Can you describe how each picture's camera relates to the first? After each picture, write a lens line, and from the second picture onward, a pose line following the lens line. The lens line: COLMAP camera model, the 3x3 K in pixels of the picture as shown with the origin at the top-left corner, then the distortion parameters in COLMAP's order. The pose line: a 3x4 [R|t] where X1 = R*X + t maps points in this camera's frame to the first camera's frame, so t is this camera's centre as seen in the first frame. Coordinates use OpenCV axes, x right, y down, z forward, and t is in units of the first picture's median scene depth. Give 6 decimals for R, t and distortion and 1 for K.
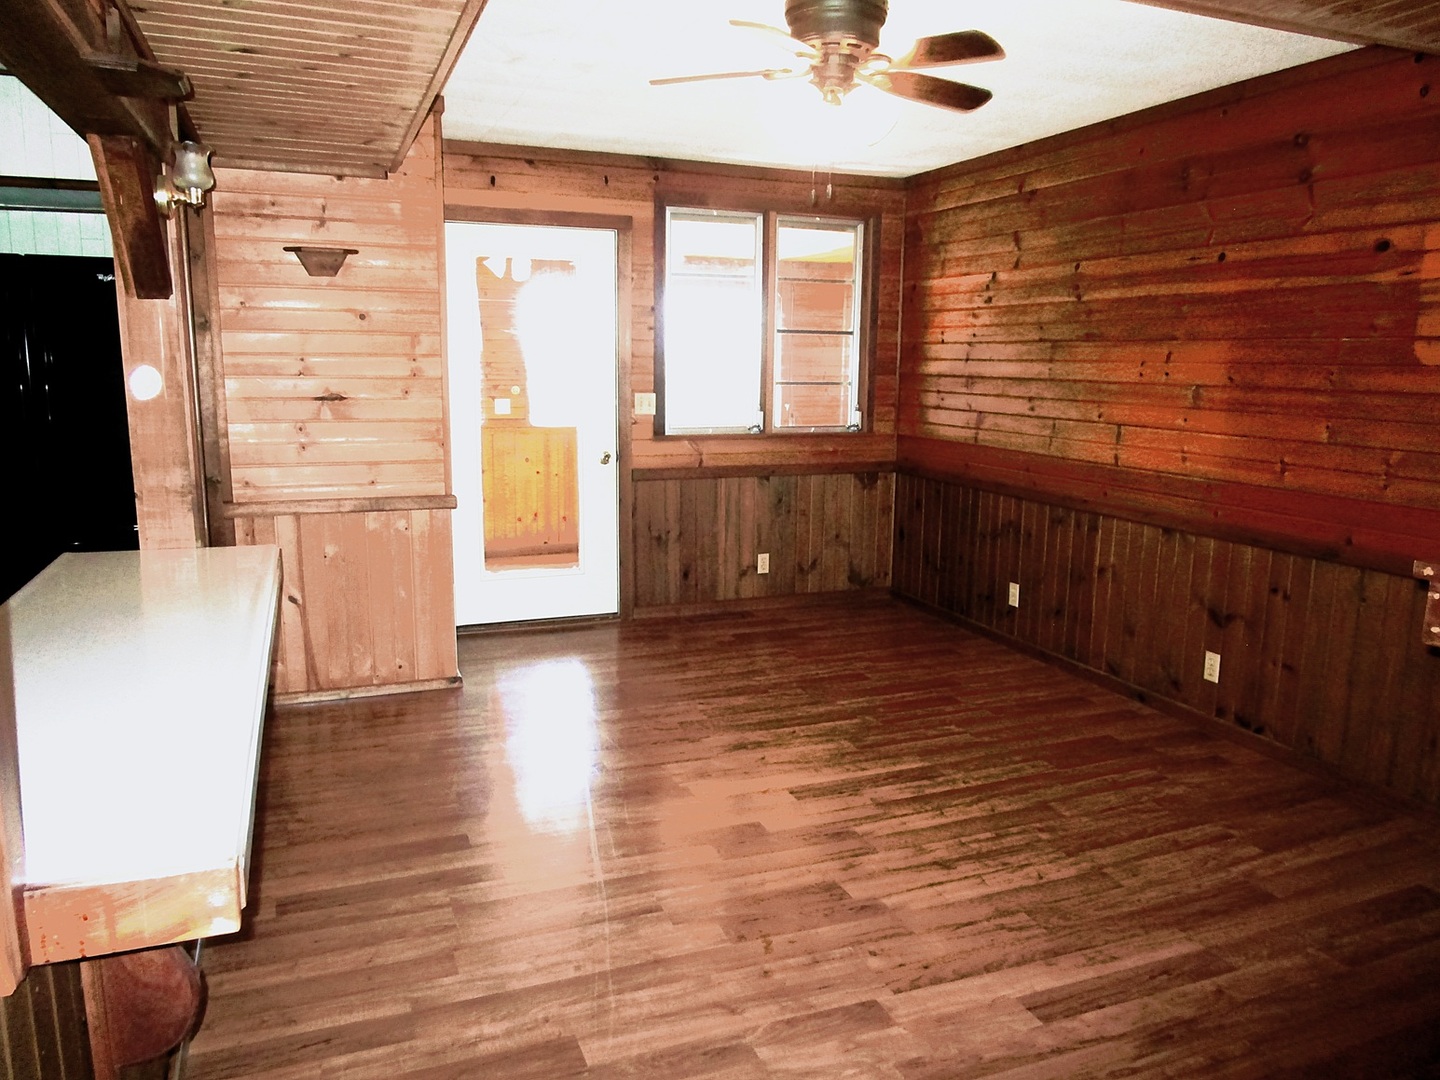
lens RADIAL K [[1023.1, 0, 717.9], [0, 1023.1, 545.1], [0, 0, 1]] dist [-0.034278, 0.012589]
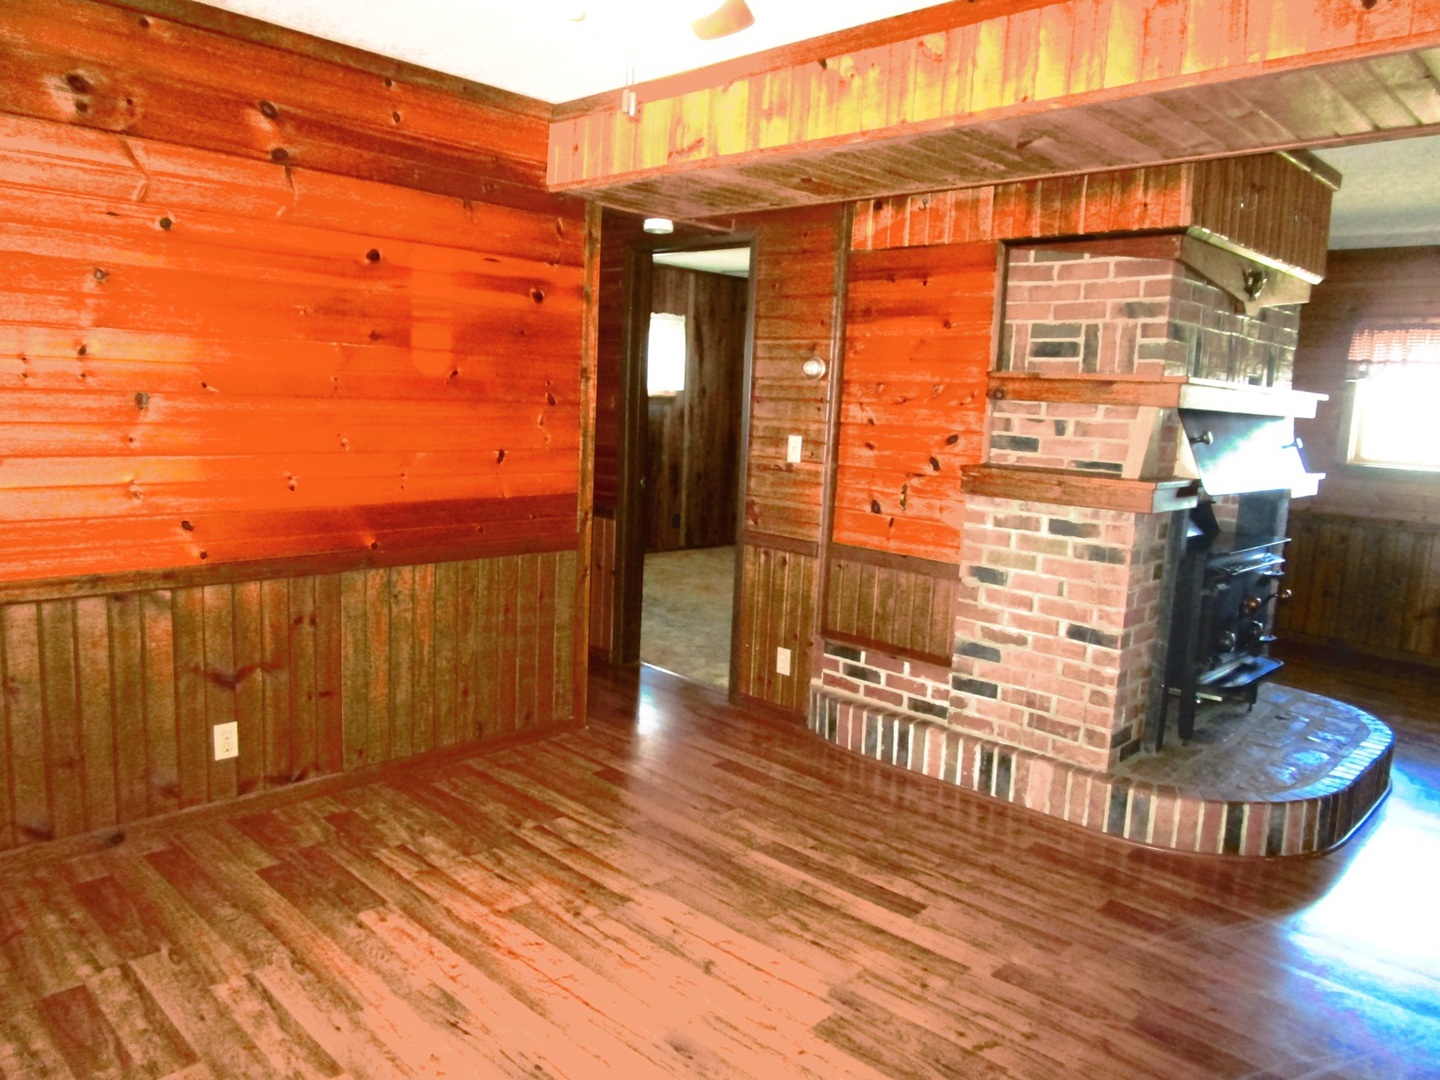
lens RADIAL K [[1024.3, 0, 719.3], [0, 1024.3, 538.3], [0, 0, 1]] dist [-0.021147, 0.005810]
pose [[-0.410110, -0.156139, 0.898571, -0.475527], [0.114335, 0.968662, 0.220501, -0.214905], [-0.904841, 0.193168, -0.379406, 1.172619]]
